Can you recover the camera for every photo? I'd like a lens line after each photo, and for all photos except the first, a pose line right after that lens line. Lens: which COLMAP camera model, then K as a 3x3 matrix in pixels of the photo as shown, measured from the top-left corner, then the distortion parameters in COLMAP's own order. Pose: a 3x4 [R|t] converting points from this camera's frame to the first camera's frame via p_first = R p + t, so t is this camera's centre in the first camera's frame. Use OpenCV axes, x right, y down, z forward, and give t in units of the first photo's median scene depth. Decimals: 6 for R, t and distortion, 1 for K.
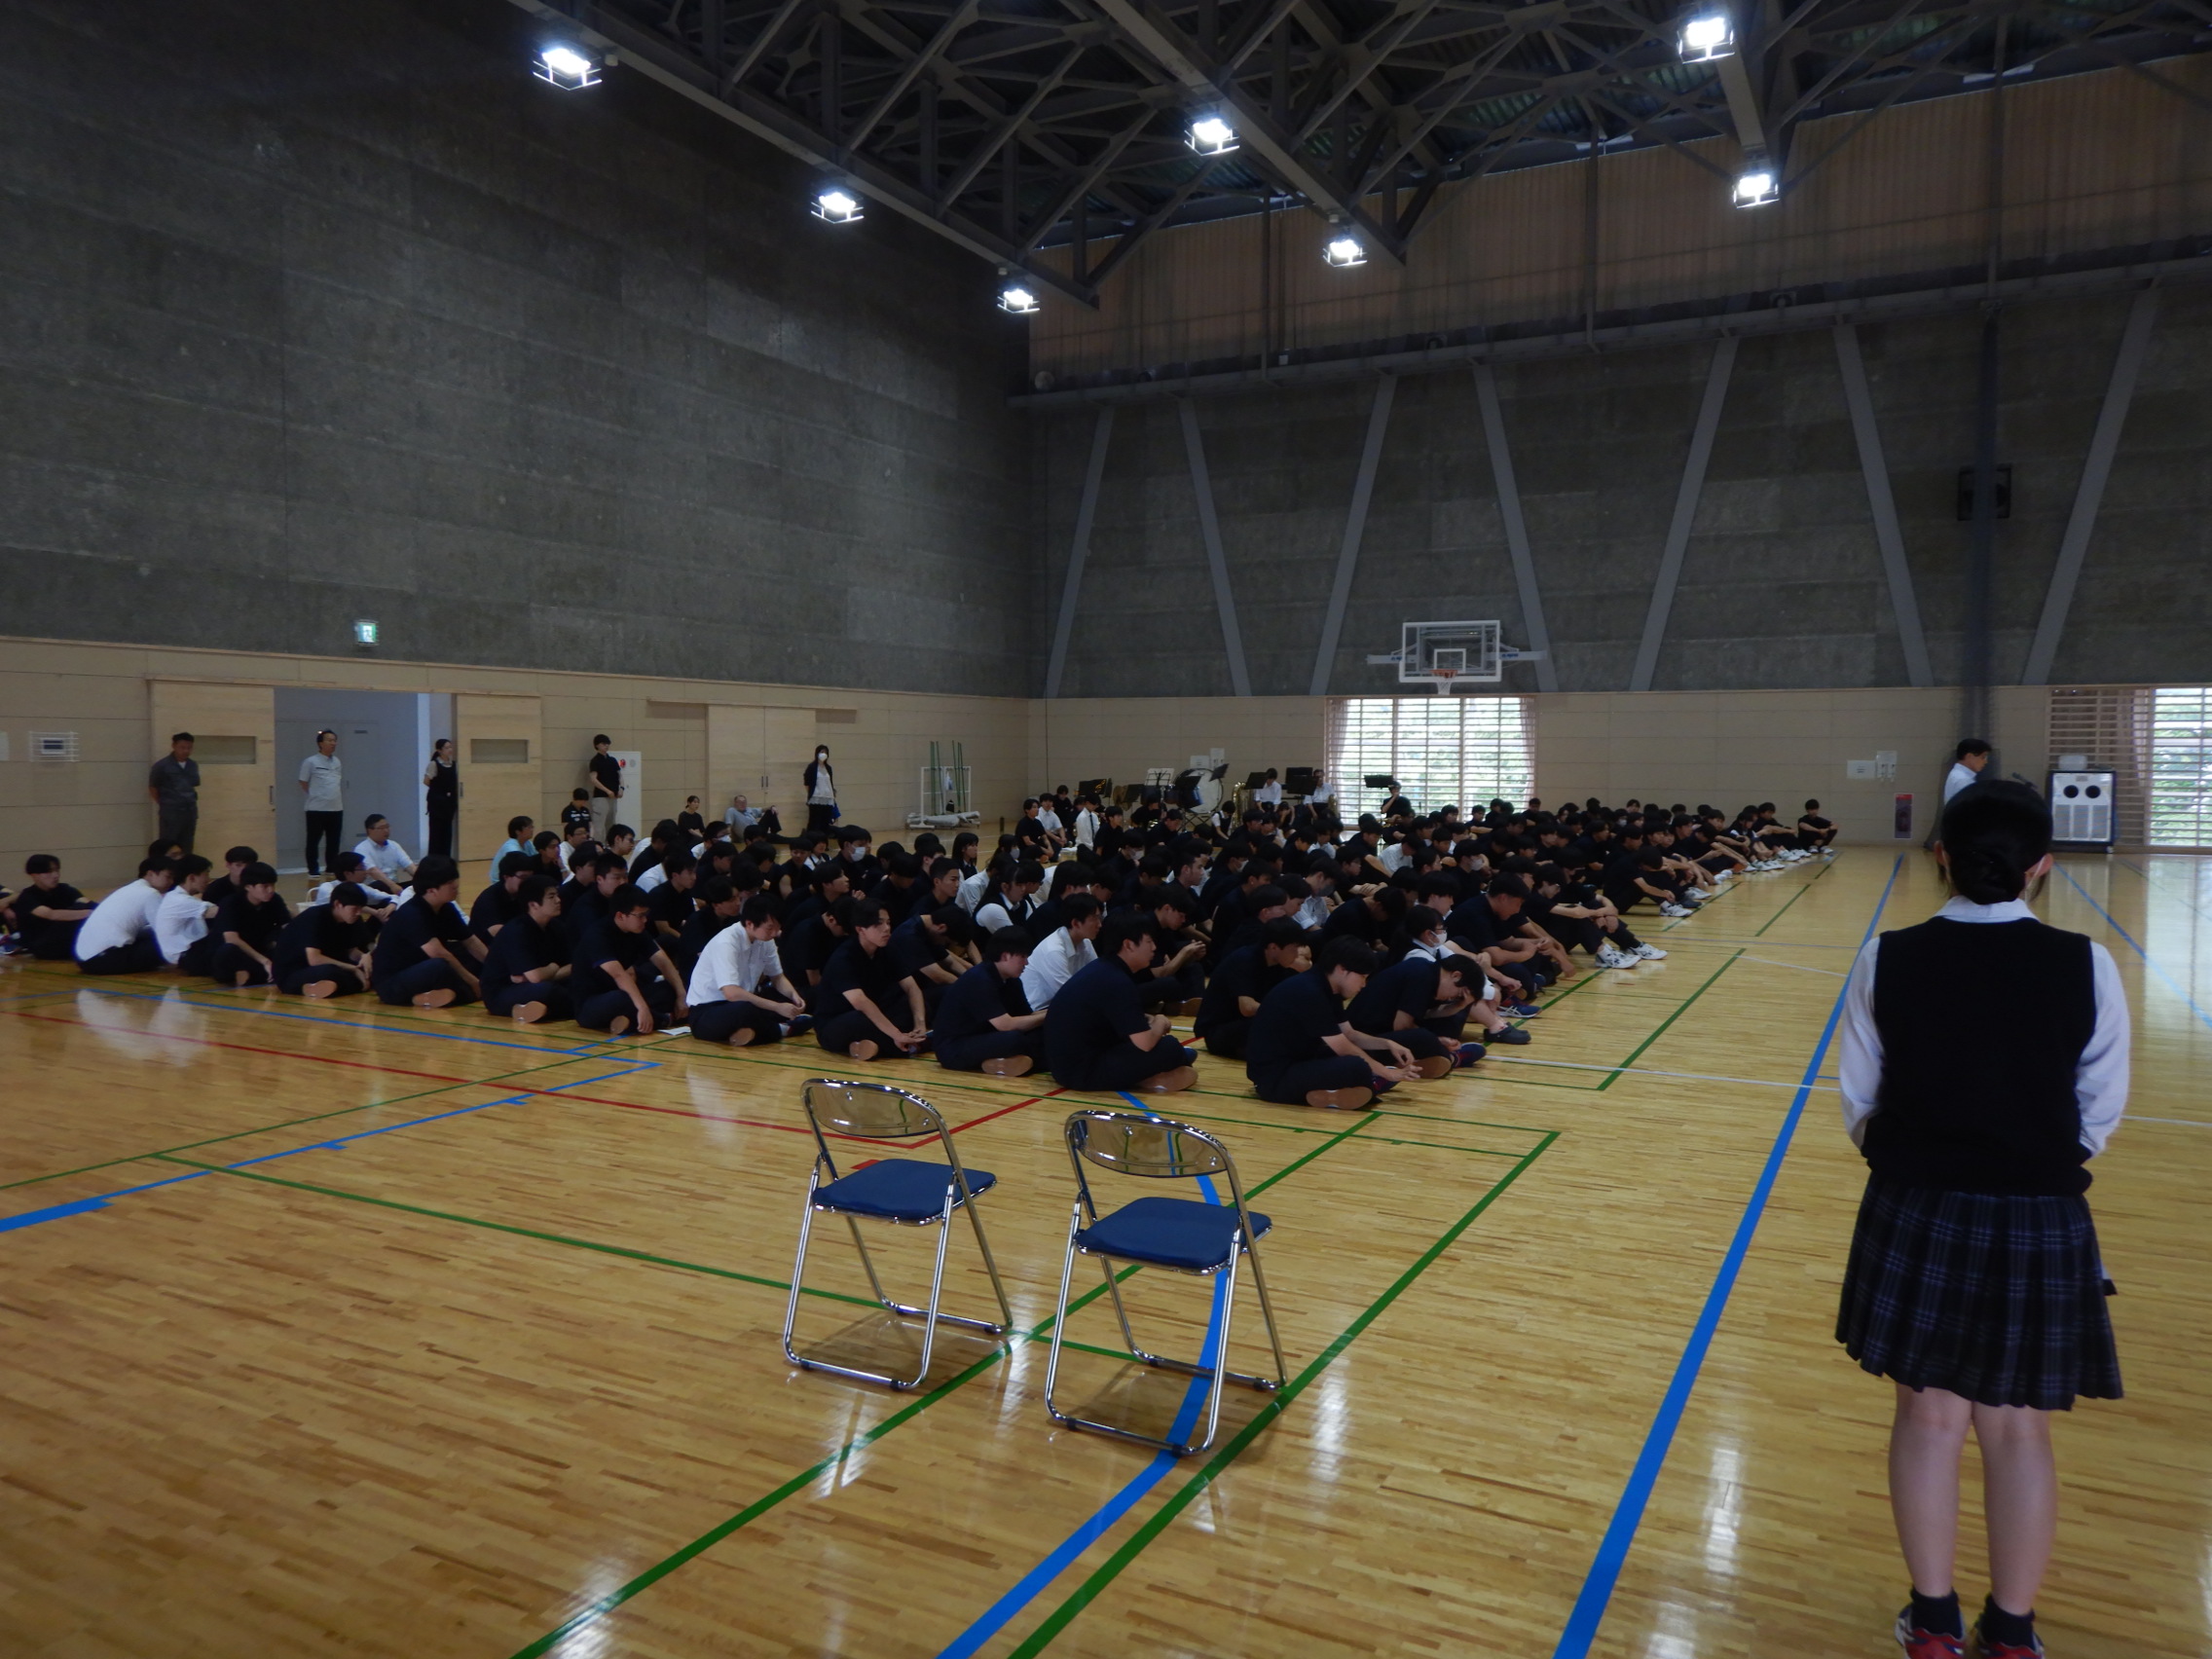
lens RADIAL K [[1634.5, 0, 1108.0], [0, 1634.5, 829.8], [0, 0, 1]] dist [0.029796, 0.004168]
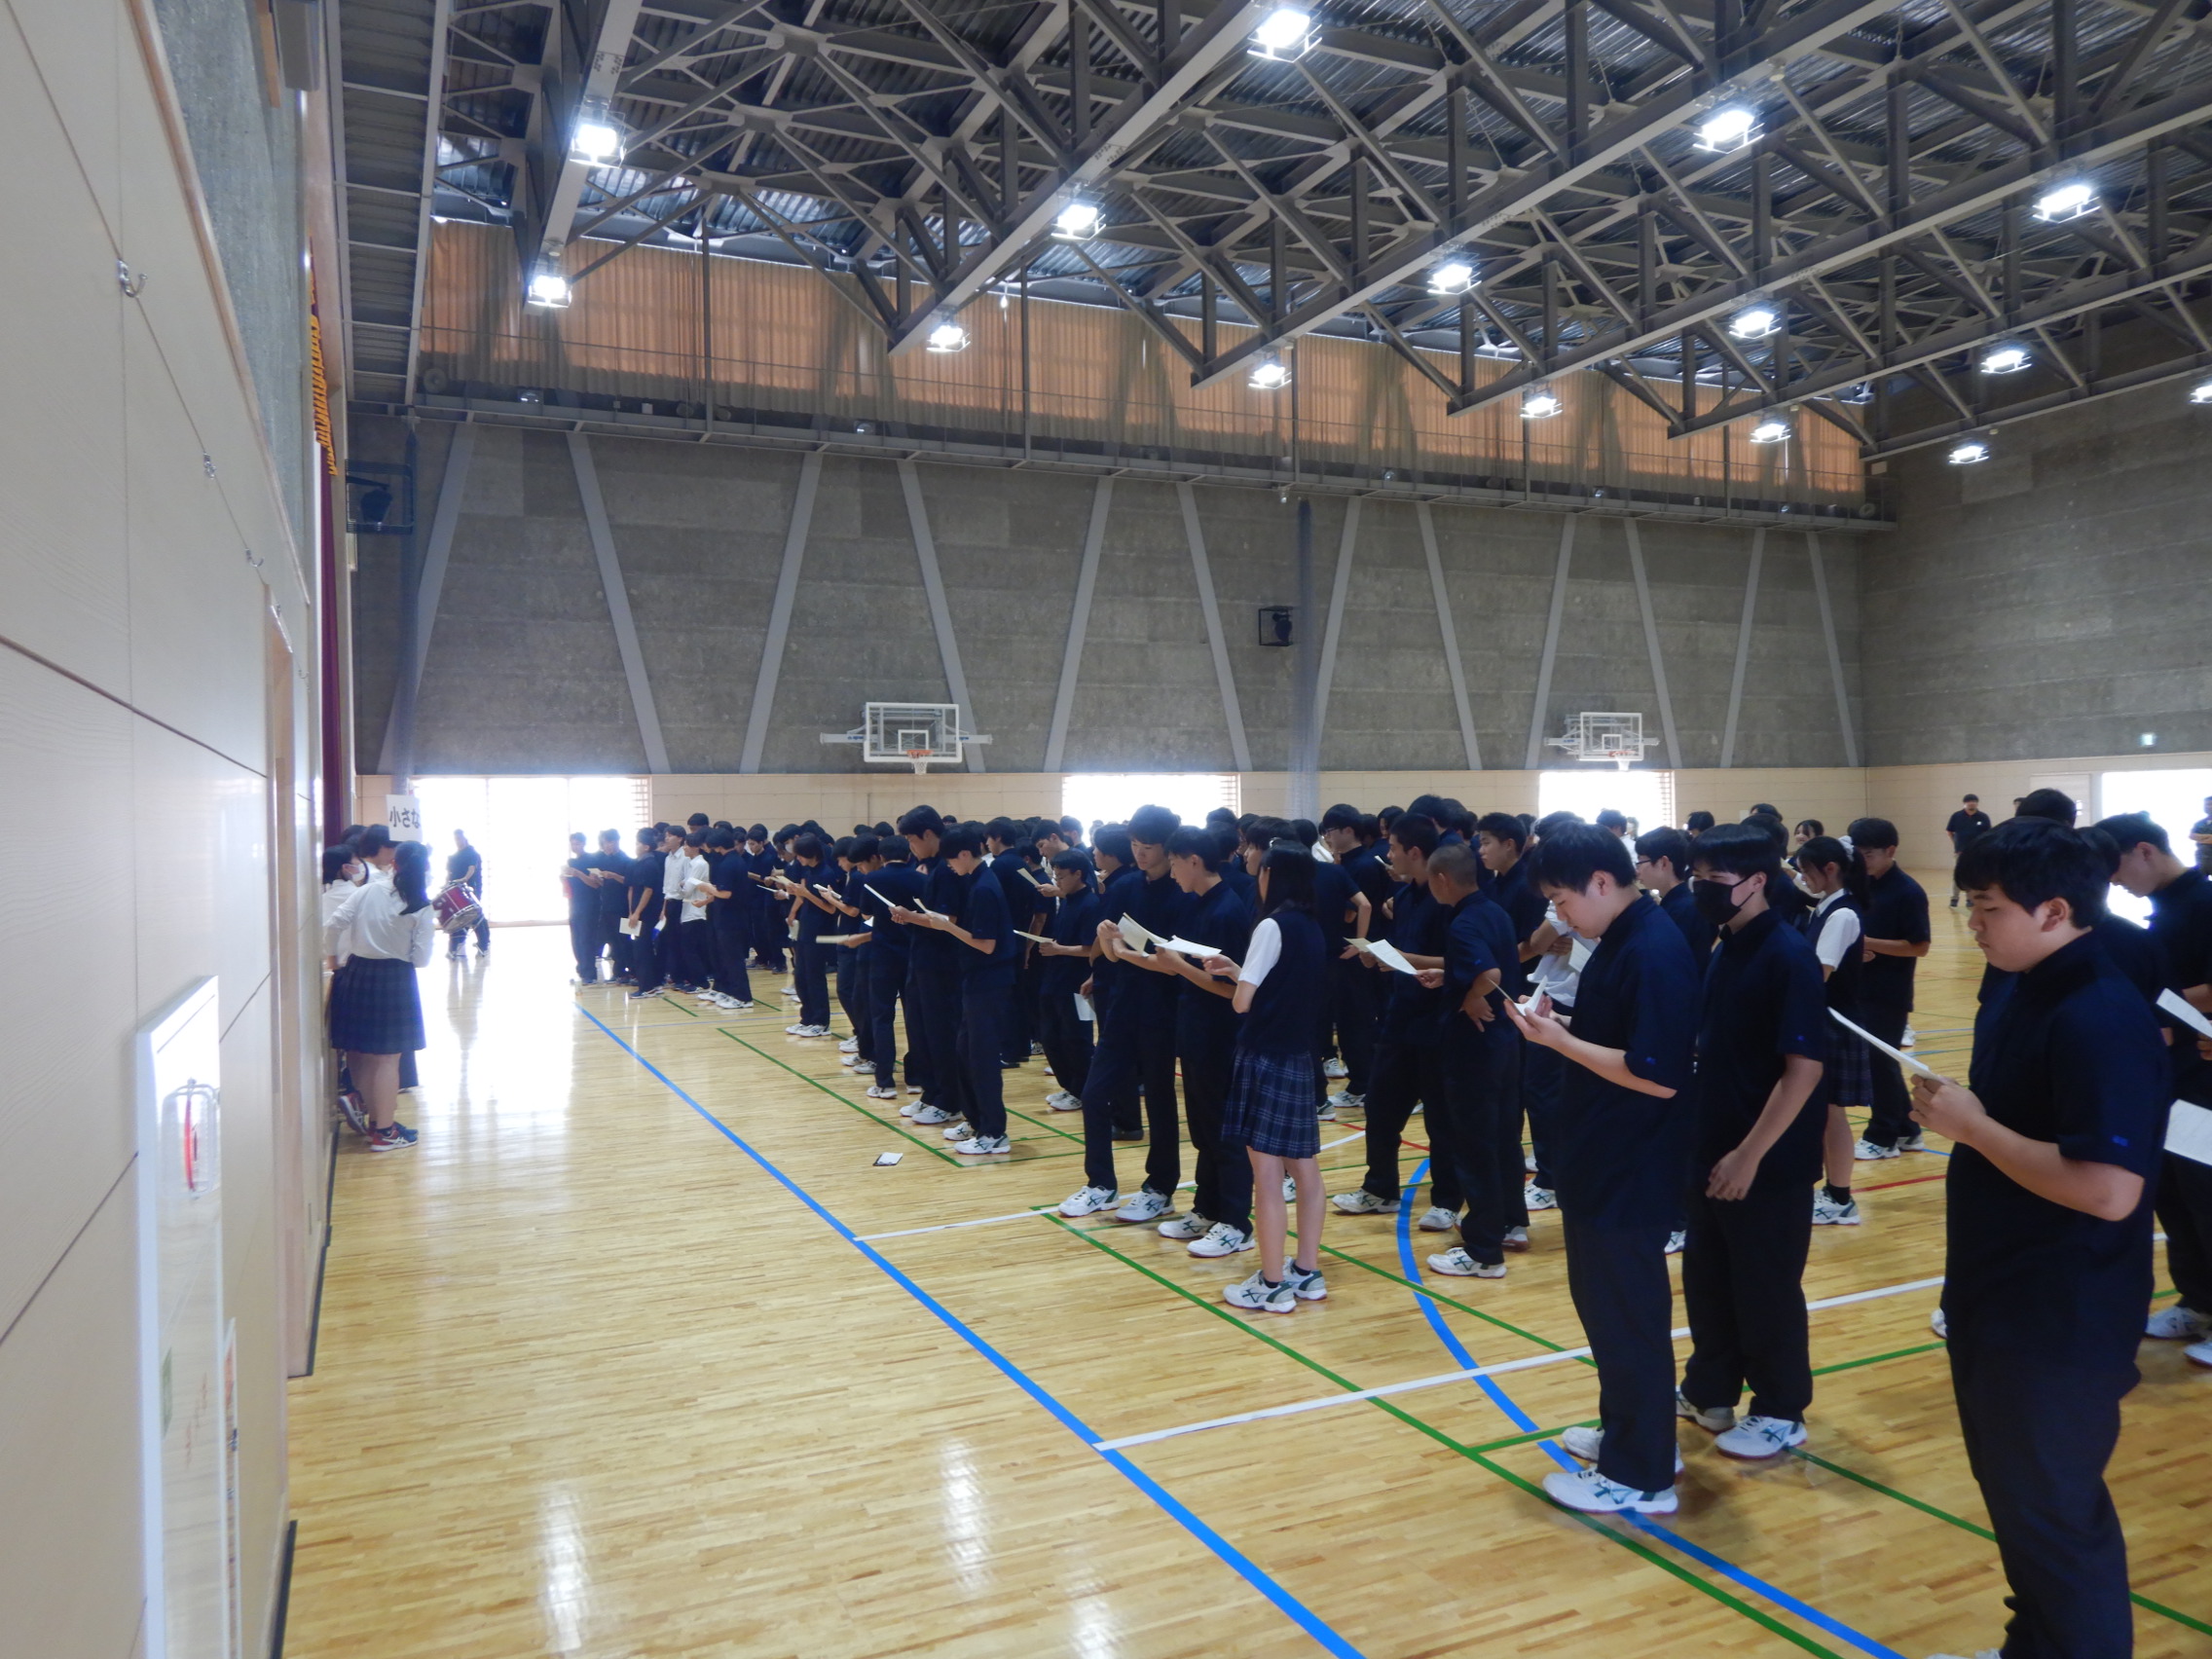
lens RADIAL K [[1634.5, 0, 1124.4], [0, 1634.5, 825.8], [0, 0, 1]] dist [0.029796, 0.004168]
pose [[0.596923, -0.016173, 0.802136, -0.534566], [0.061471, 0.997780, -0.025627, -0.016765], [-0.799940, 0.064605, 0.596591, 0.291372]]
